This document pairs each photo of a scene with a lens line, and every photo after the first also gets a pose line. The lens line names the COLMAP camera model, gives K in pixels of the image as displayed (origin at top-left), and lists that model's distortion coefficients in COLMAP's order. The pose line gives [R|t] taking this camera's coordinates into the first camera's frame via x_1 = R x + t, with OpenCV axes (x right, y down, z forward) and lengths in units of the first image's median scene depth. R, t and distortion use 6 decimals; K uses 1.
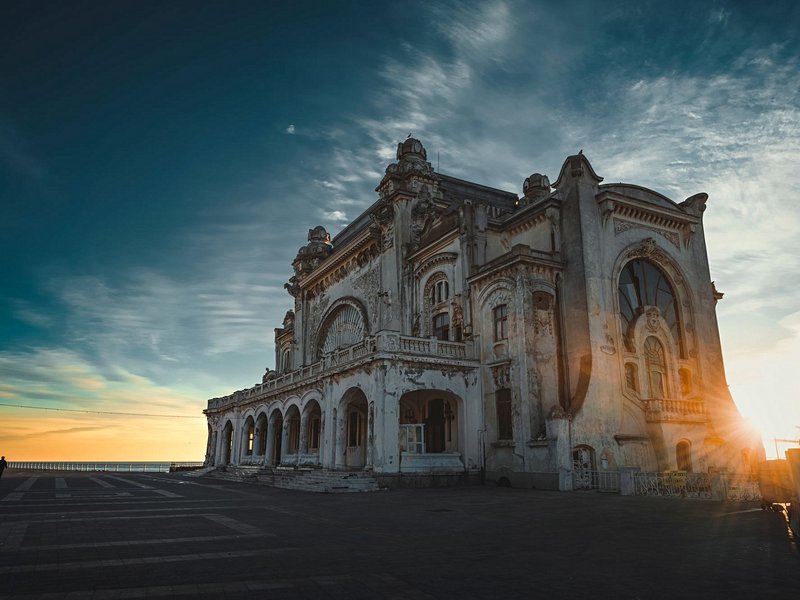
lens RADIAL K [[579.1, 0, 400.0], [0, 579.1, 300.0], [0, 0, 1]] dist [-0.000194, -0.000345]
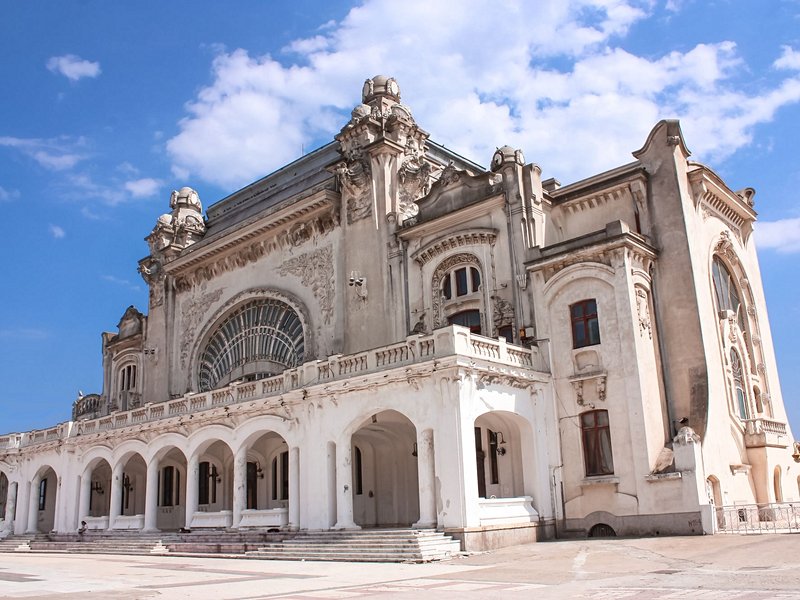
lens RADIAL K [[749.3, 0, 400.0], [0, 749.3, 300.0], [0, 0, 1]] dist [-0.126076, 0.009270]
pose [[0.943838, 0.053956, 0.325973, -0.353102], [-0.045816, 0.998418, -0.032606, 0.049189], [-0.327216, 0.015840, 0.944817, 0.153230]]
